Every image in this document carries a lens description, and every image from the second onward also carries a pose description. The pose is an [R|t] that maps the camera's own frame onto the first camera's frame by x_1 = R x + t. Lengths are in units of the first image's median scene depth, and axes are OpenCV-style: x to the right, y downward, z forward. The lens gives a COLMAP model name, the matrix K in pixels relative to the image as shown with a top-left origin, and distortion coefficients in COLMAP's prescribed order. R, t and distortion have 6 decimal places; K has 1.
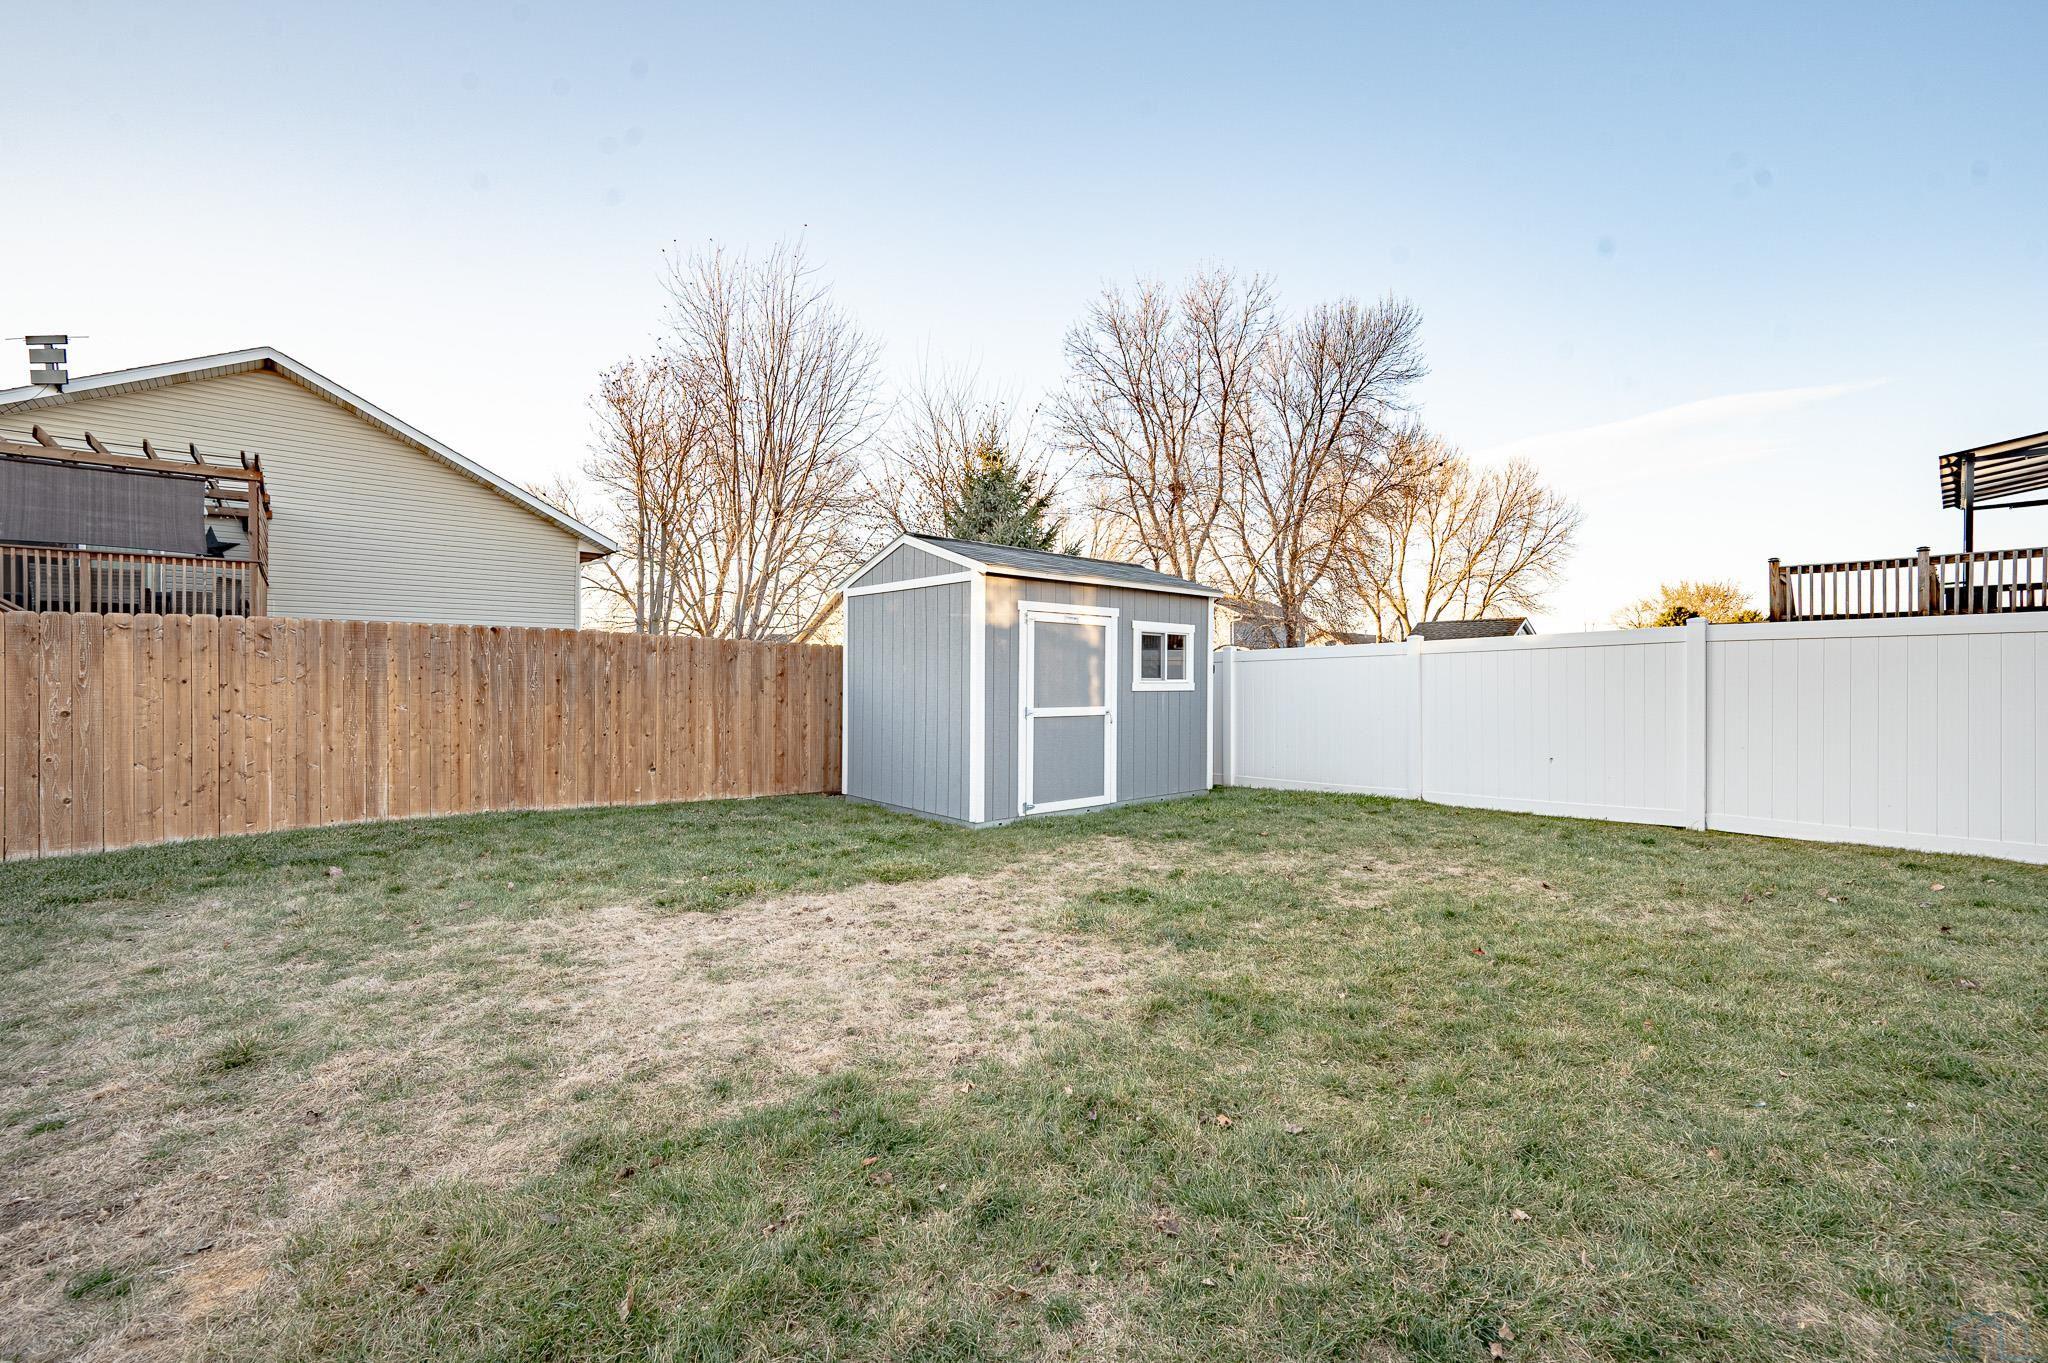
lens RADIAL K [[823.6, 0, 1019.3], [0, 823.6, 678.1], [0, 0, 1]] dist [-0.000724, -0.000080]
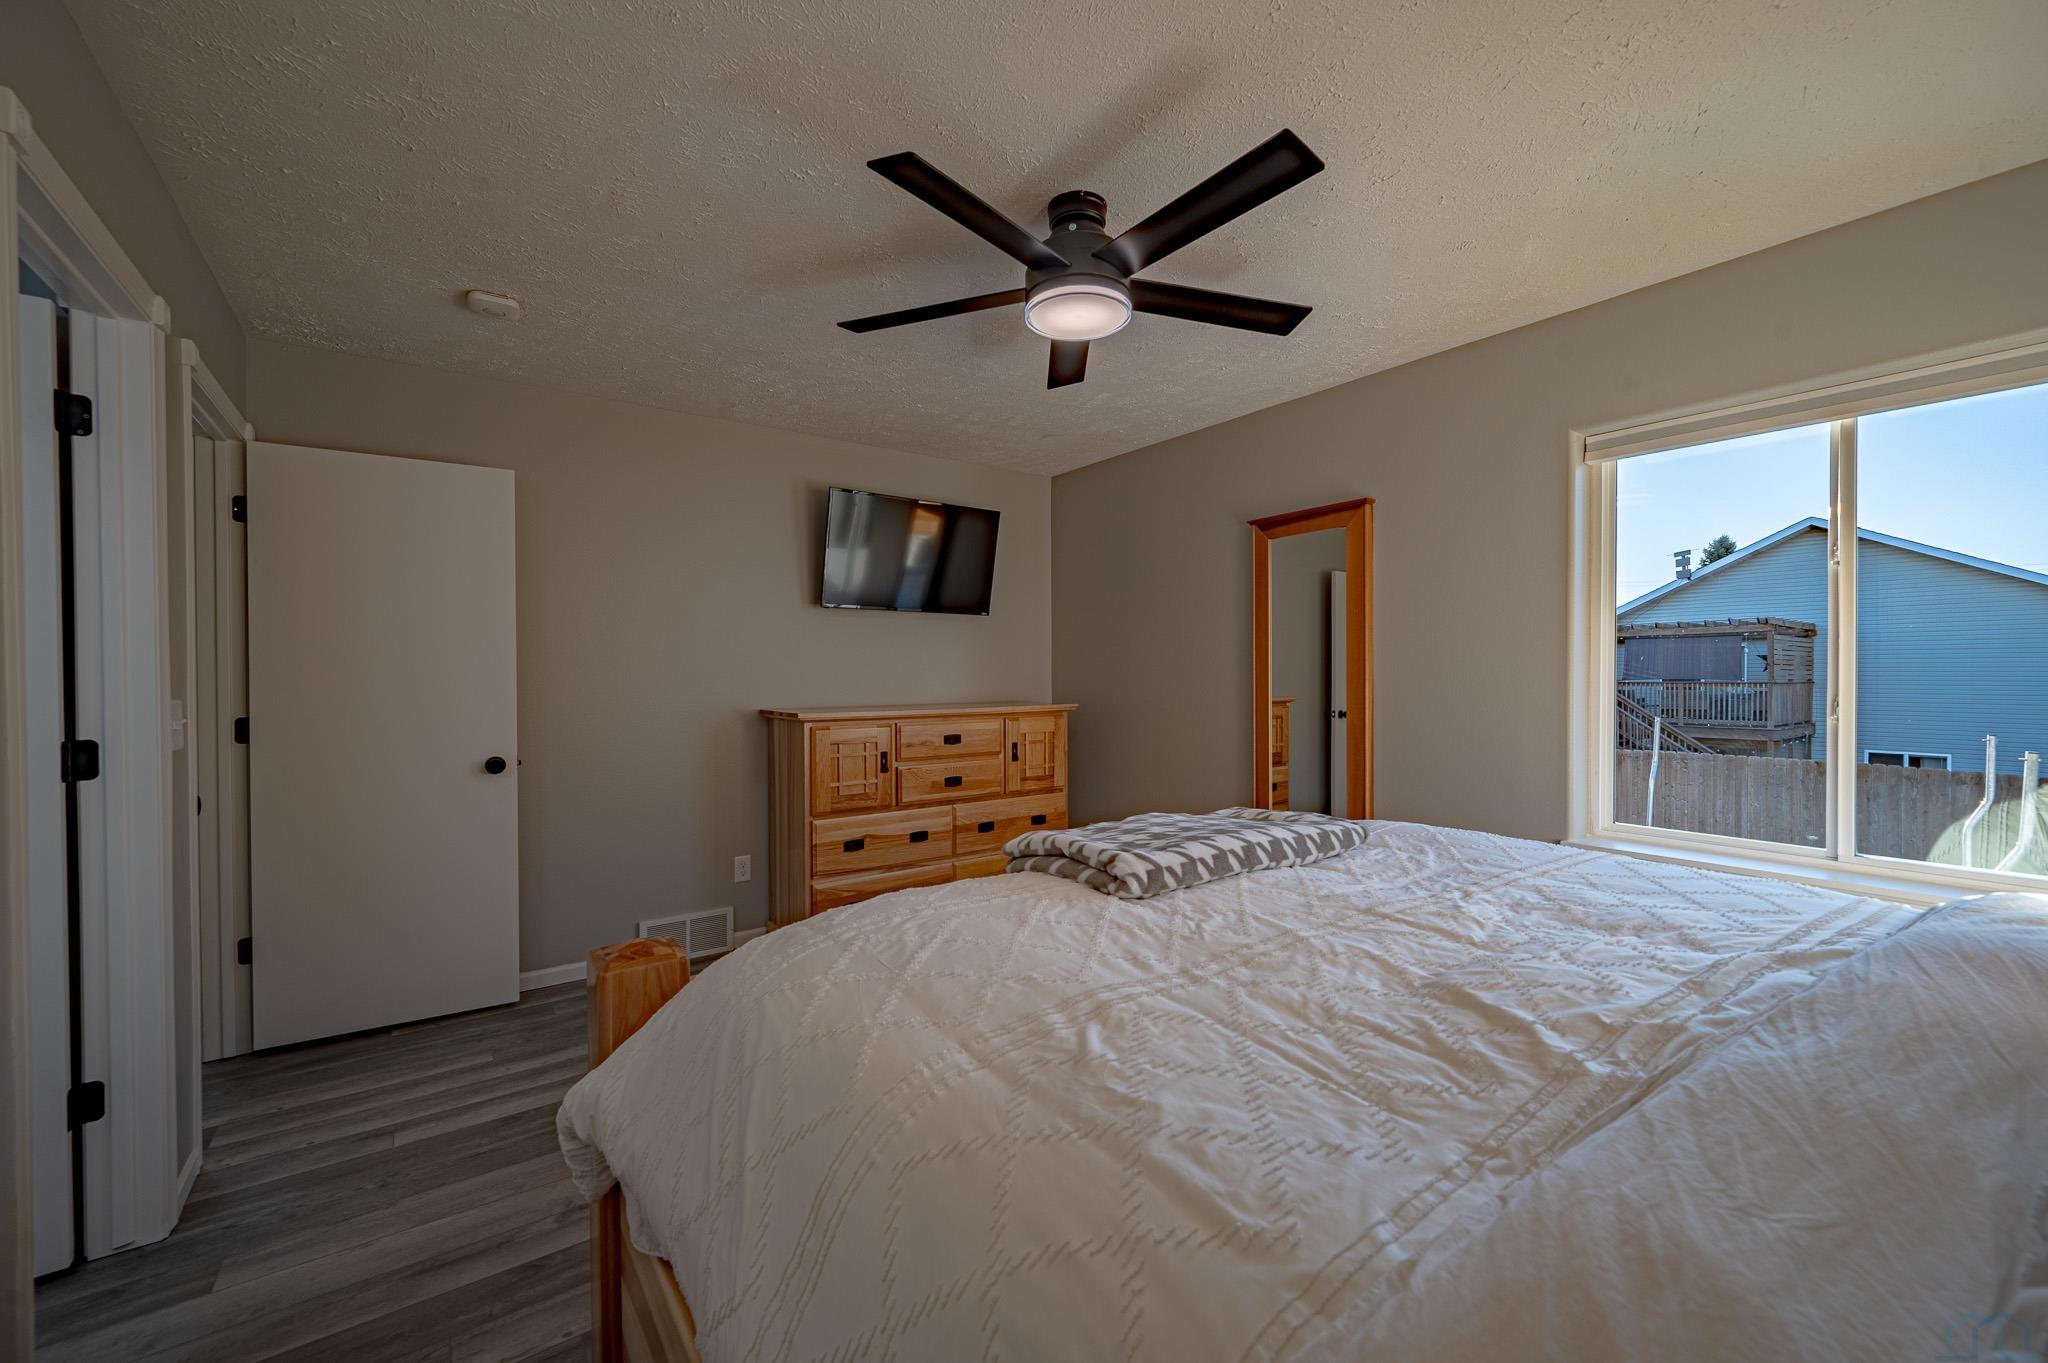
lens RADIAL K [[823.6, 0, 1019.2], [0, 823.6, 679.7], [0, 0, 1]] dist [-0.000724, -0.000080]
pose [[-0.087918, 0.008231, -0.996094, 1.003245], [-0.004688, 0.999951, 0.008677, -0.207048], [0.996117, 0.005432, -0.087875, -0.376058]]
